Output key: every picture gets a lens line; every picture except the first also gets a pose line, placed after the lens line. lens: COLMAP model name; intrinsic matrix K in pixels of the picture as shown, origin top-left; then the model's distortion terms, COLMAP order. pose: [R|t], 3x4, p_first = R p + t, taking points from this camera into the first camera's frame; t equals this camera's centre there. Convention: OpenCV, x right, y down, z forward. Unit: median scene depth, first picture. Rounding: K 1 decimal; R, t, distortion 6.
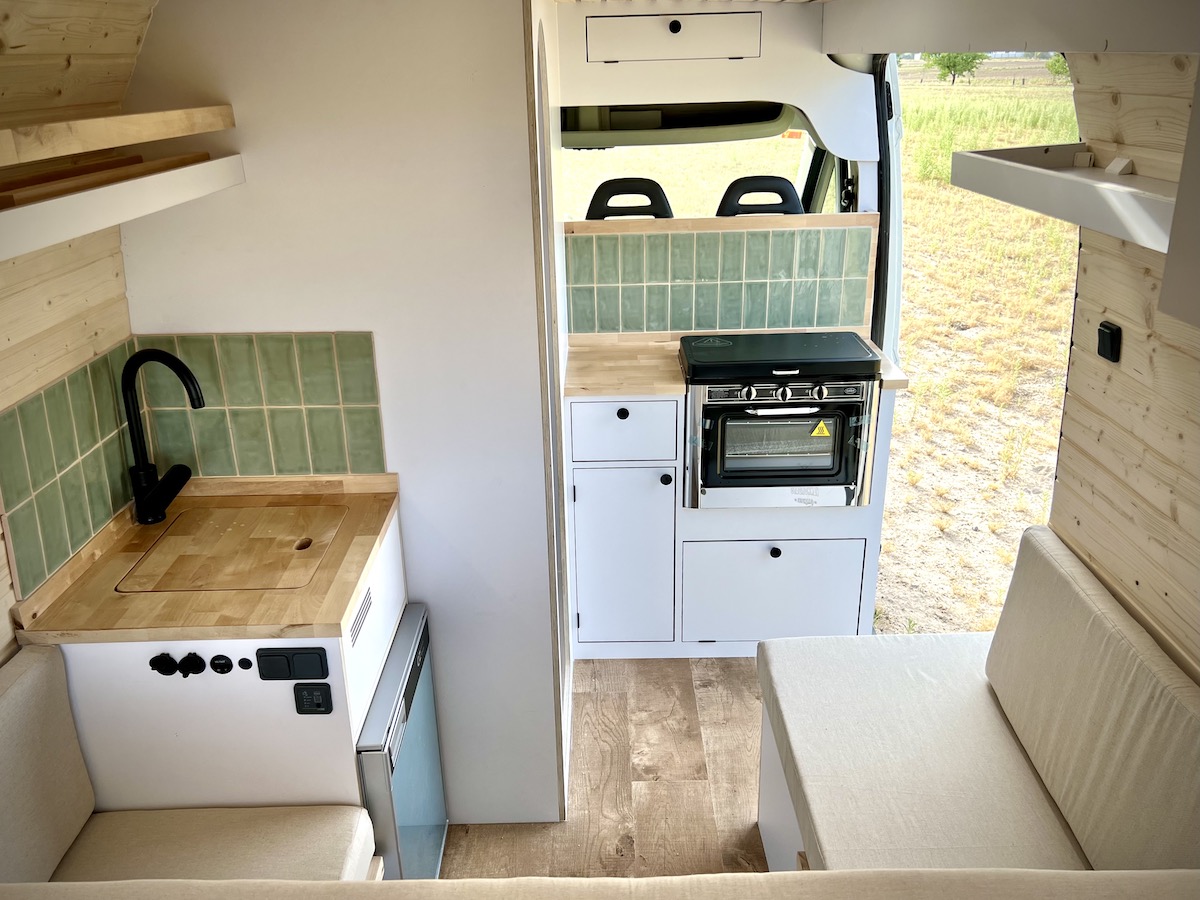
lens RADIAL K [[927.5, 0, 597.6], [0, 927.5, 455.2], [0, 0, 1]] dist [0.034861, -0.006963]
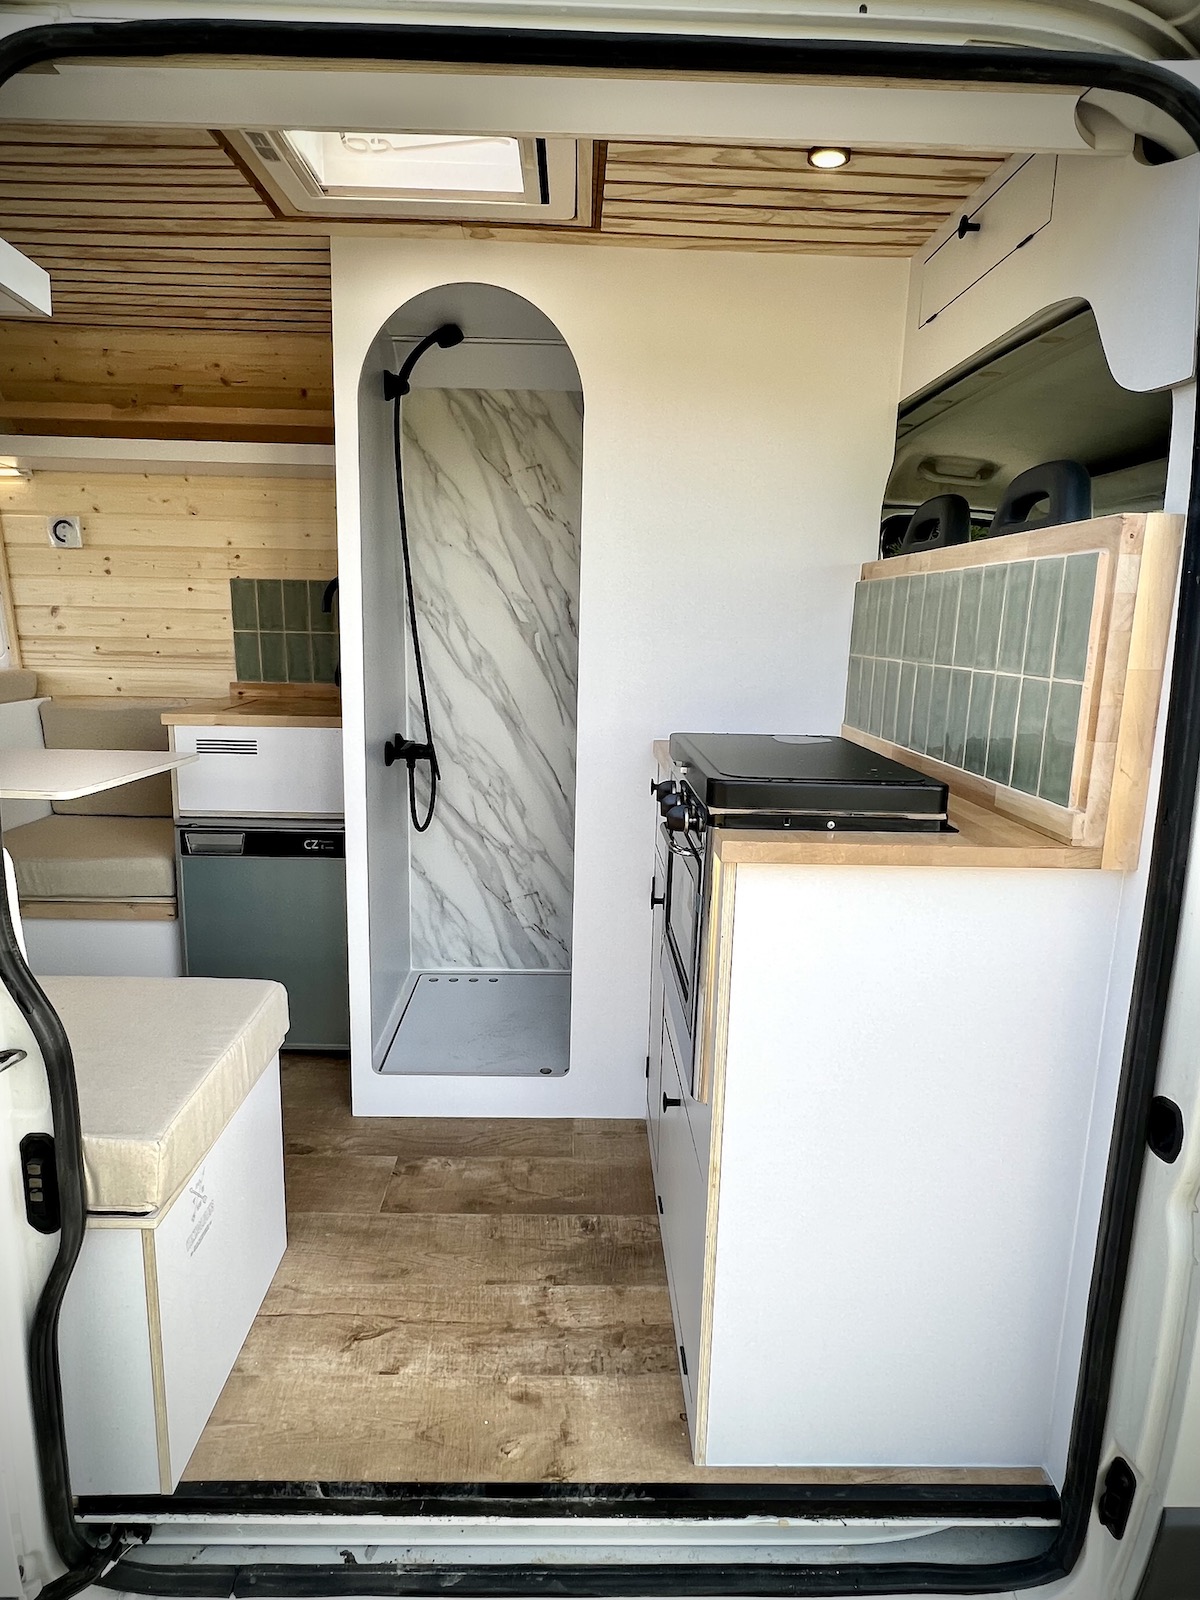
lens RADIAL K [[942.4, 0, 609.4], [0, 942.4, 787.9], [0, 0, 1]] dist [-0.002310, 0.002889]
pose [[0.032468, 0.197847, -0.979695, 0.684145], [-0.401576, 0.900195, 0.168483, -0.141323], [0.915250, 0.387951, 0.108678, 0.808143]]
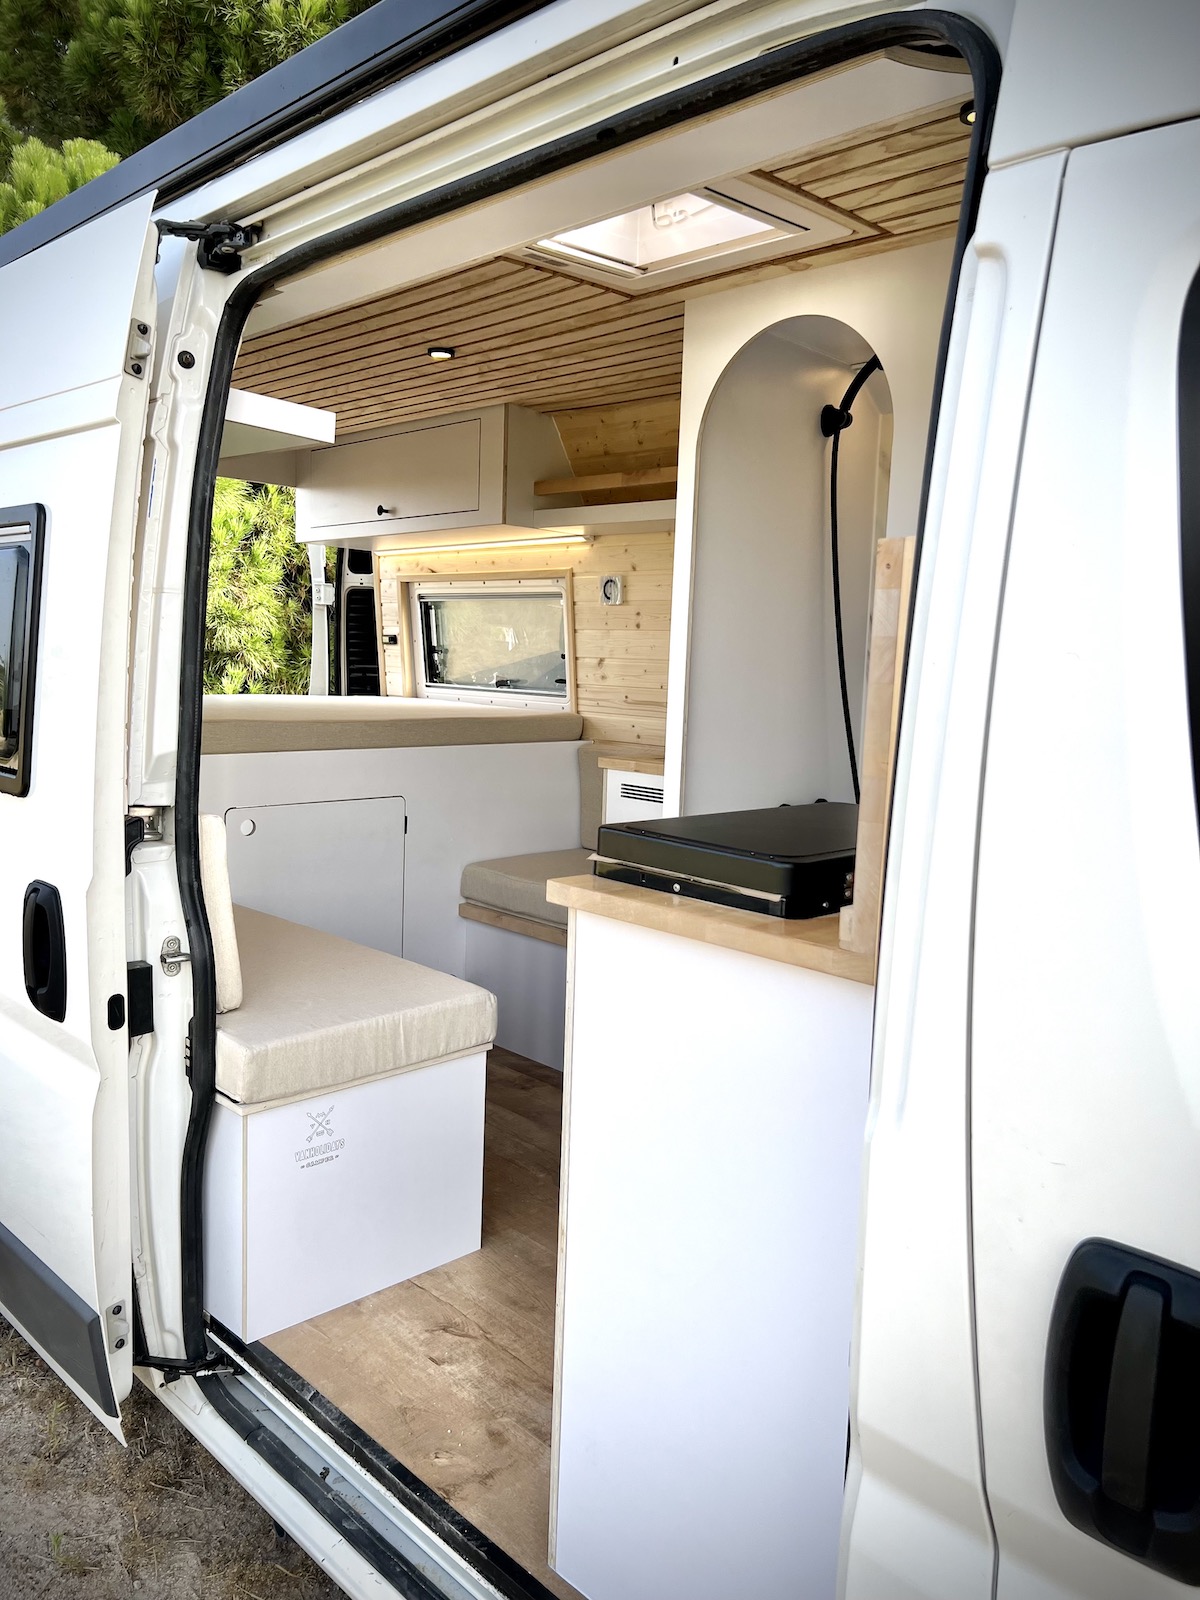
lens RADIAL K [[1236.7, 0, 604.8], [0, 1236.7, 796.1], [0, 0, 1]] dist [0.034861, -0.006963]
pose [[-0.710695, 0.078725, -0.699082, 0.651358], [-0.285125, 0.876211, 0.388533, -0.317286], [0.643130, 0.475454, -0.600273, 1.218644]]
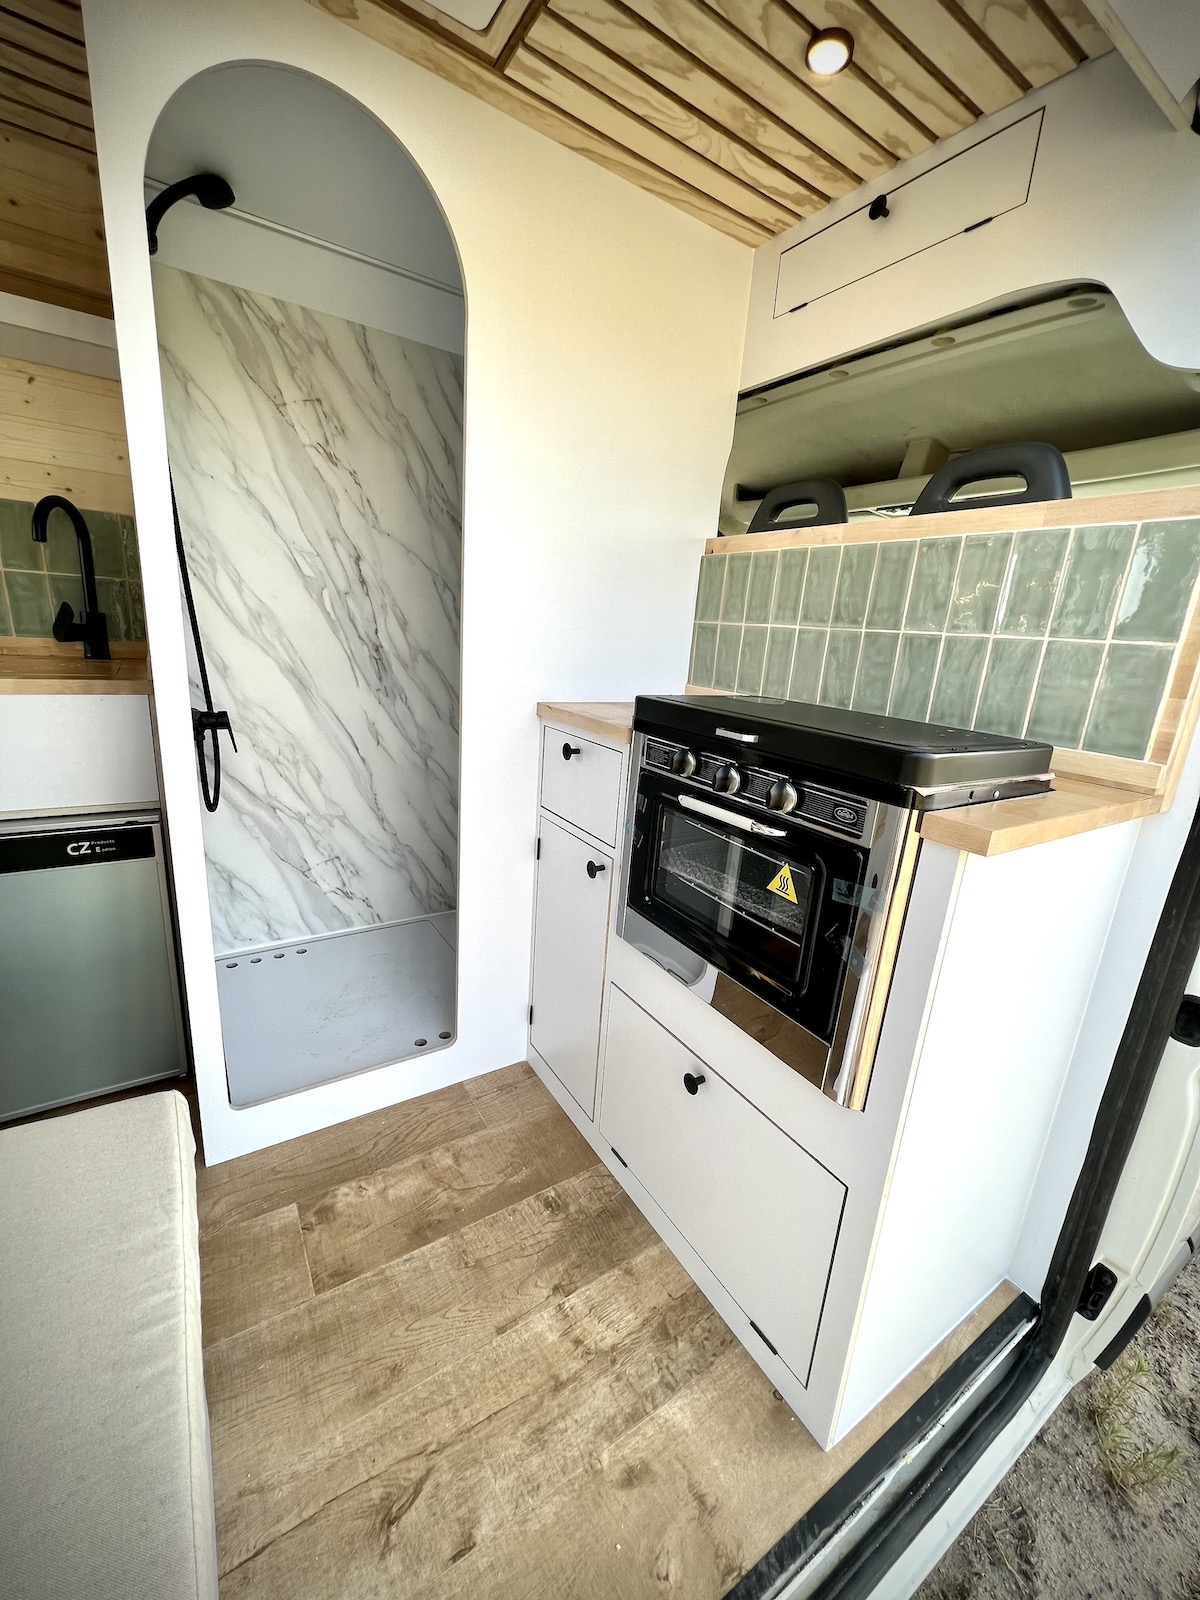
lens RADIAL K [[641.0, 0, 612.7], [0, 641.0, 793.2], [0, 0, 1]] dist [0.000147, 0.000588]
pose [[0.544327, 0.266073, -0.795559, 0.403329], [-0.391663, 0.919262, 0.039466, -0.043908], [0.741828, 0.290109, 0.604589, 0.671549]]
